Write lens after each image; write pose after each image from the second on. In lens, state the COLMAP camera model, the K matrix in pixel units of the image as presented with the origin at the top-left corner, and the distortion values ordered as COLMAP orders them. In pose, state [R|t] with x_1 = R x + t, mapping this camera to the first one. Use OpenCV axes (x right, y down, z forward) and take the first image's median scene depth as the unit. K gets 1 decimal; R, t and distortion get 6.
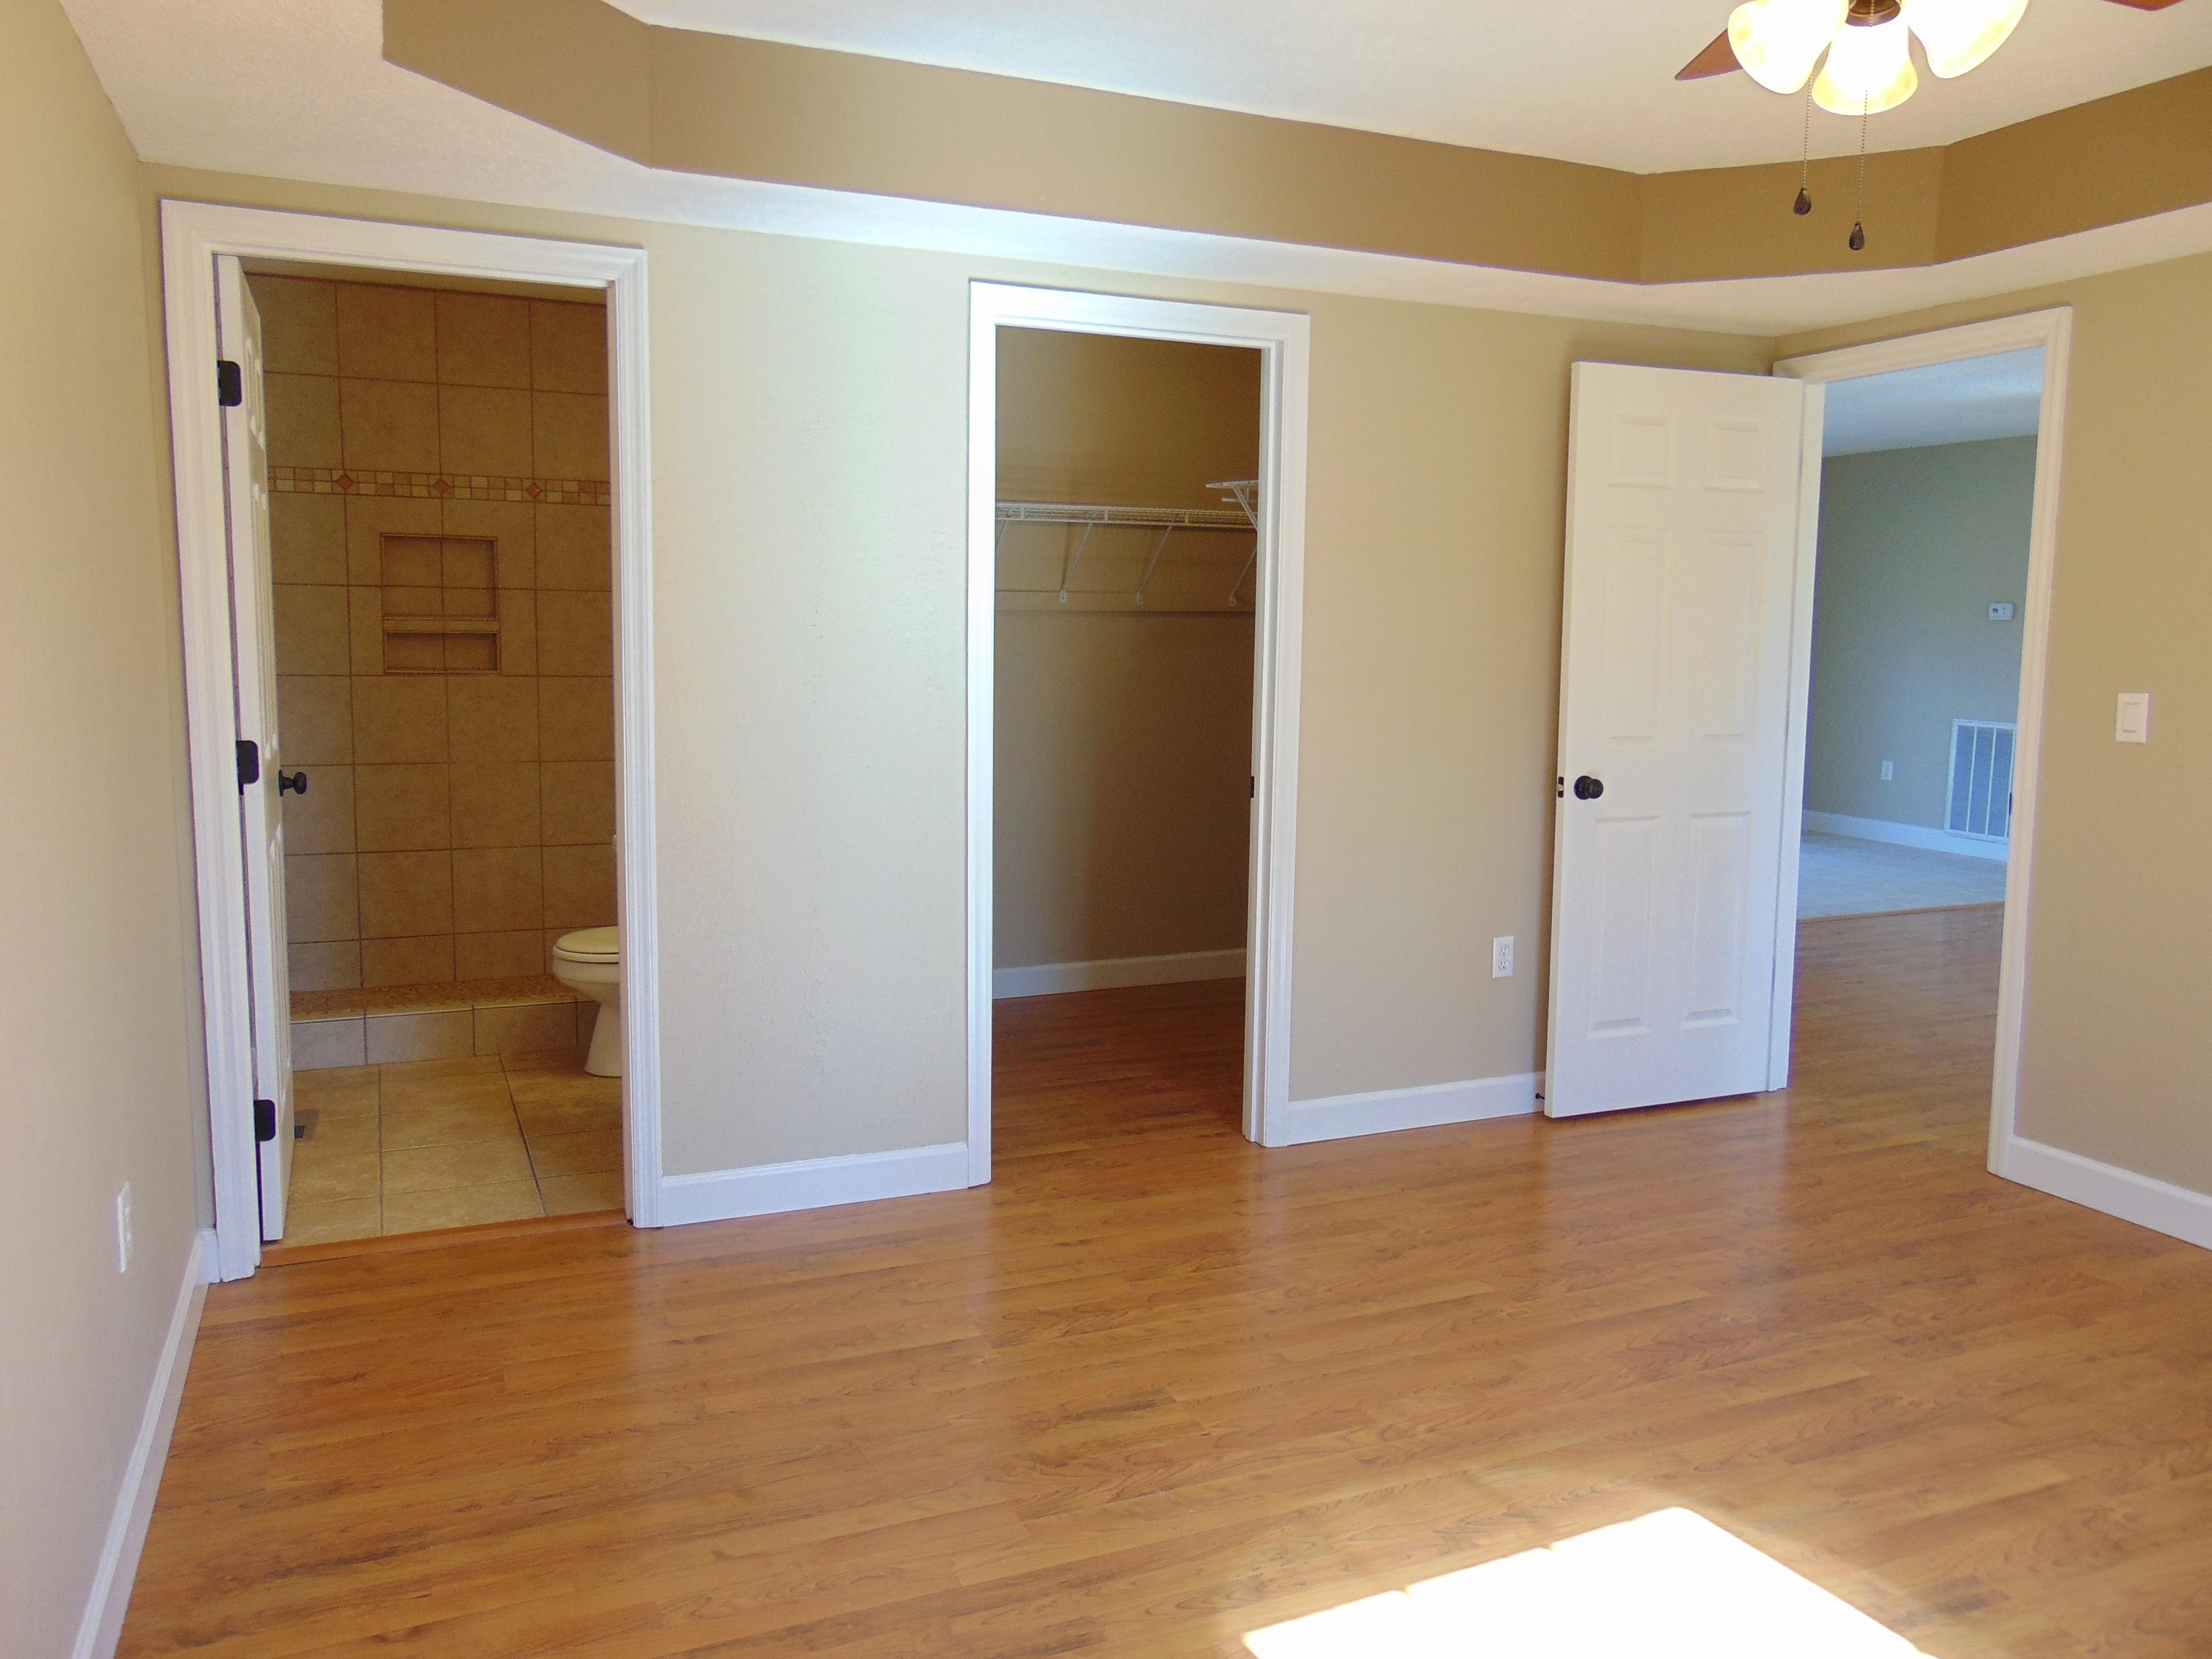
lens RADIAL K [[1656.4, 0, 1105.8], [0, 1656.4, 820.0], [0, 0, 1]] dist [-0.034729, 0.071438]
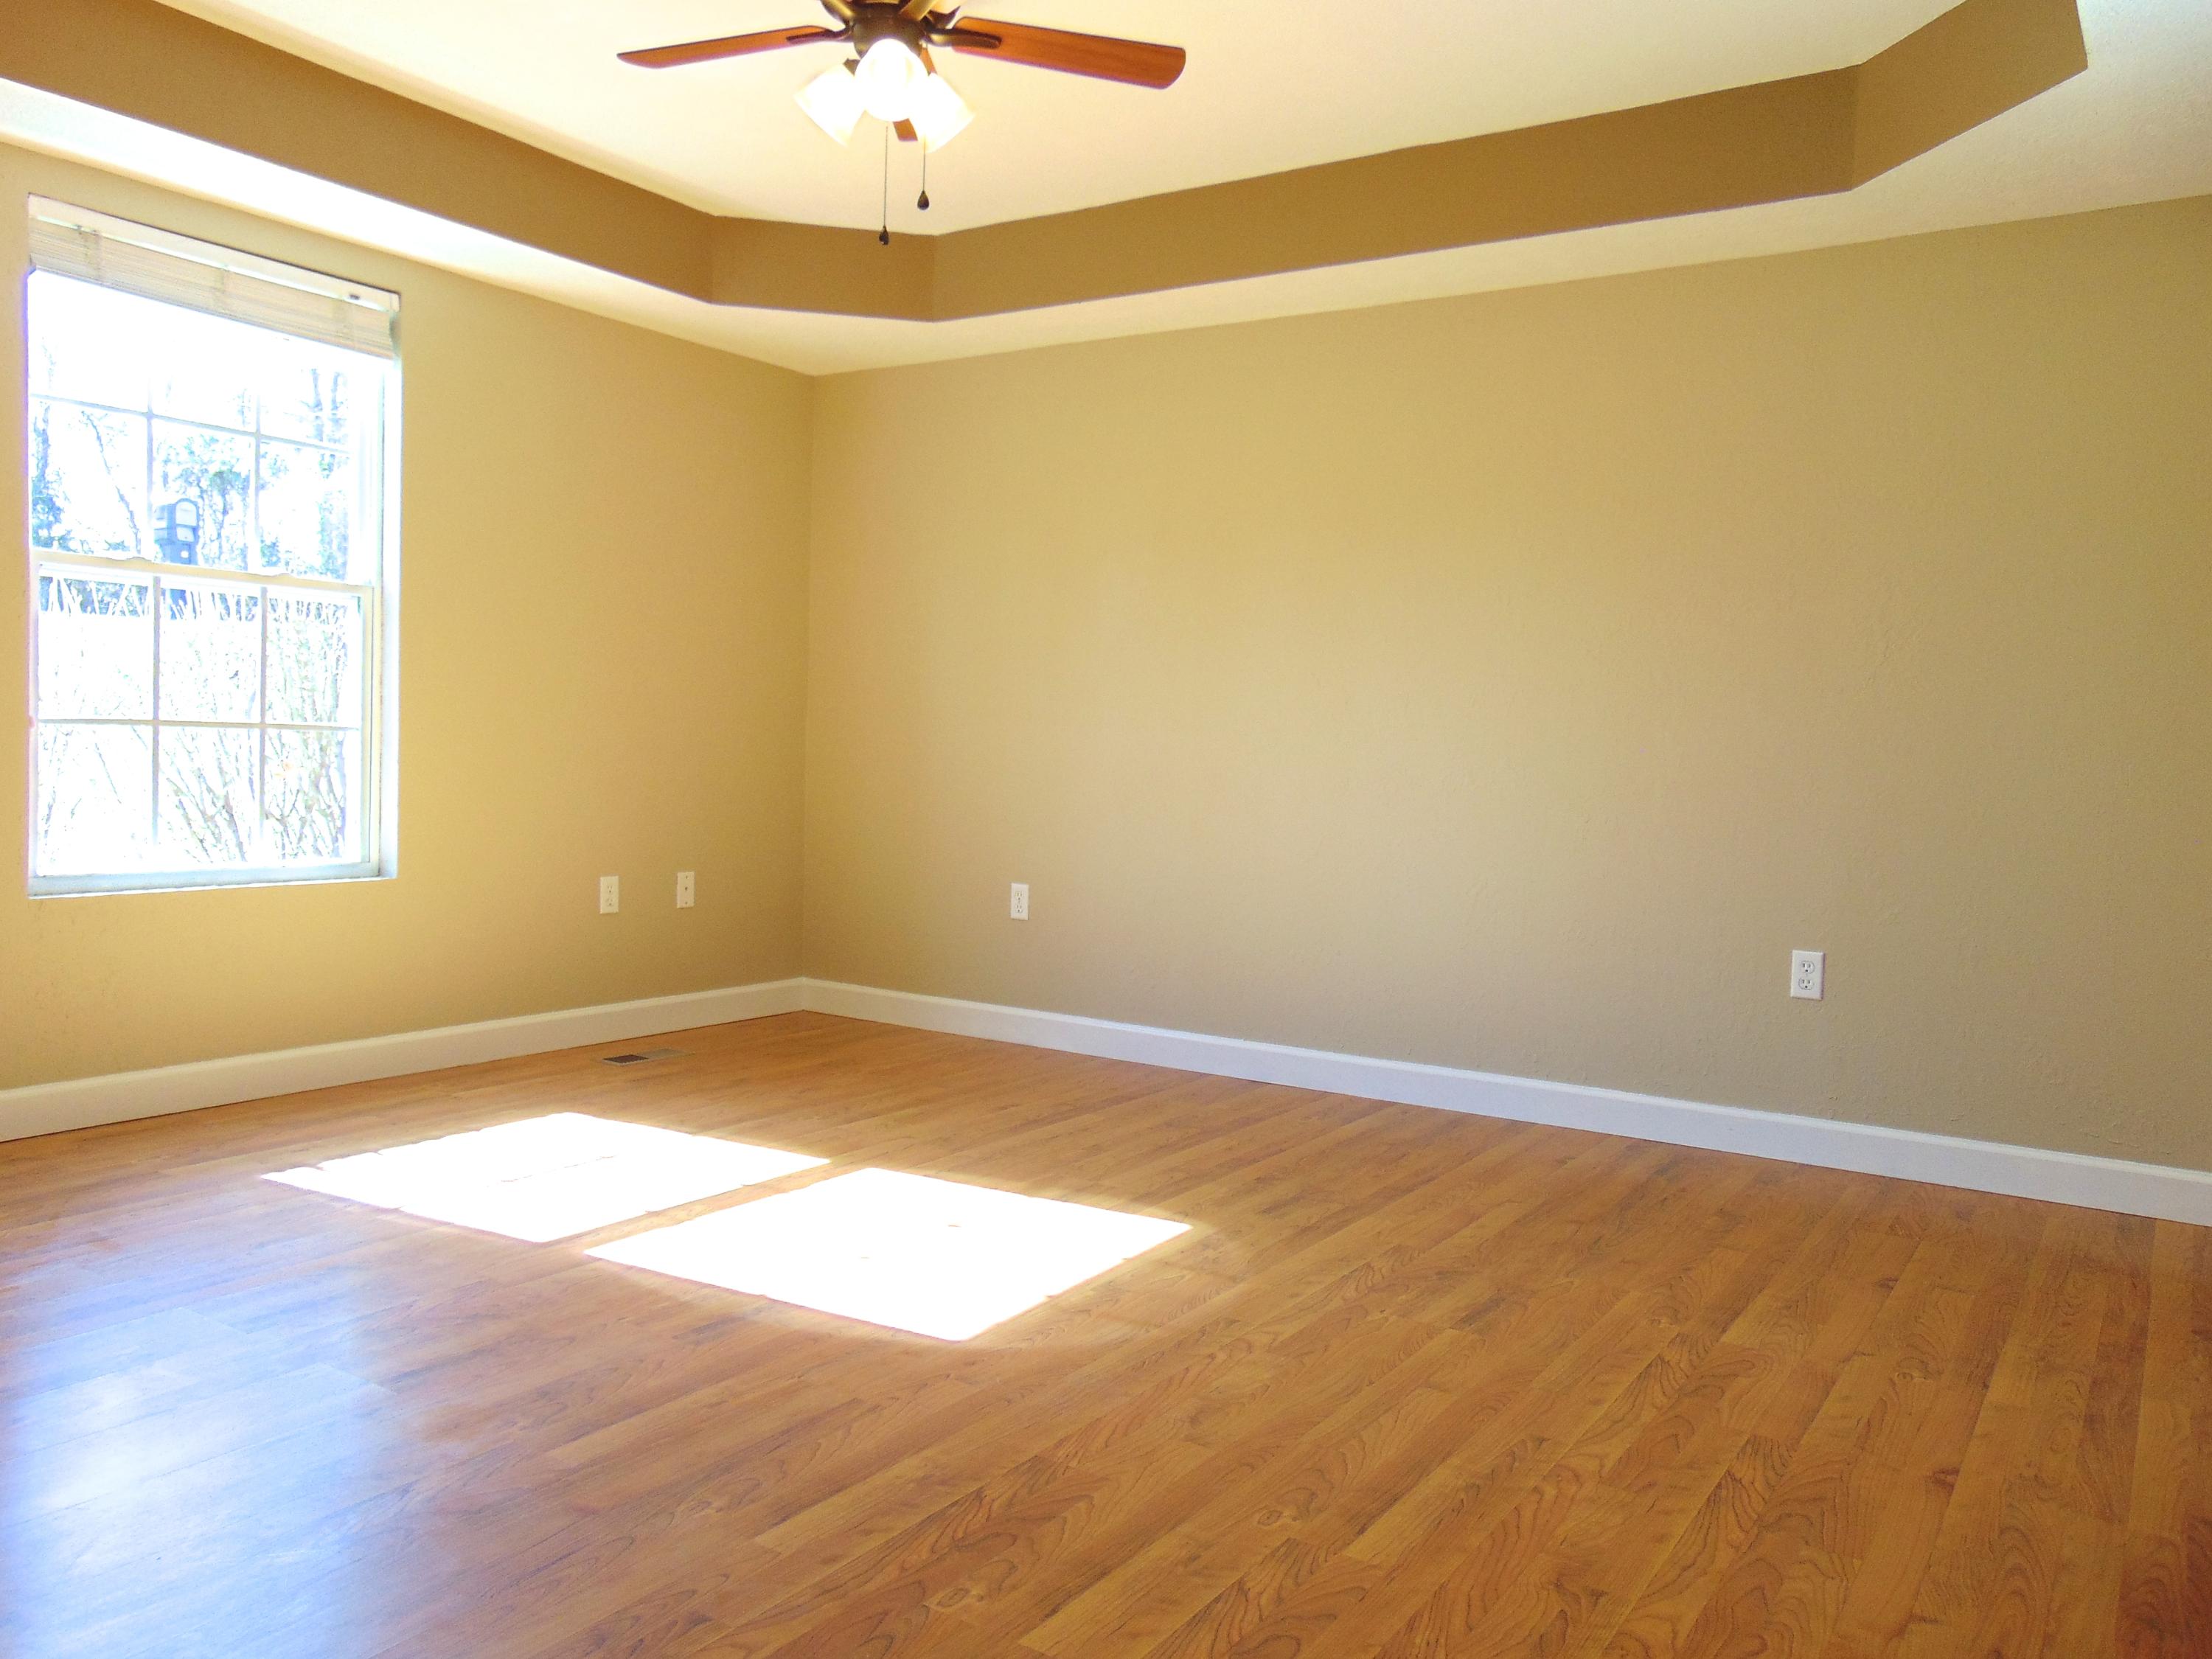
lens RADIAL K [[1656.4, 0, 1097.6], [0, 1656.4, 831.2], [0, 0, 1]] dist [-0.034729, 0.071438]
pose [[-0.840581, -0.004702, -0.541666, 0.741000], [-0.101615, 0.983579, 0.149152, -0.054770], [0.532070, 0.180415, -0.827256, 1.643544]]
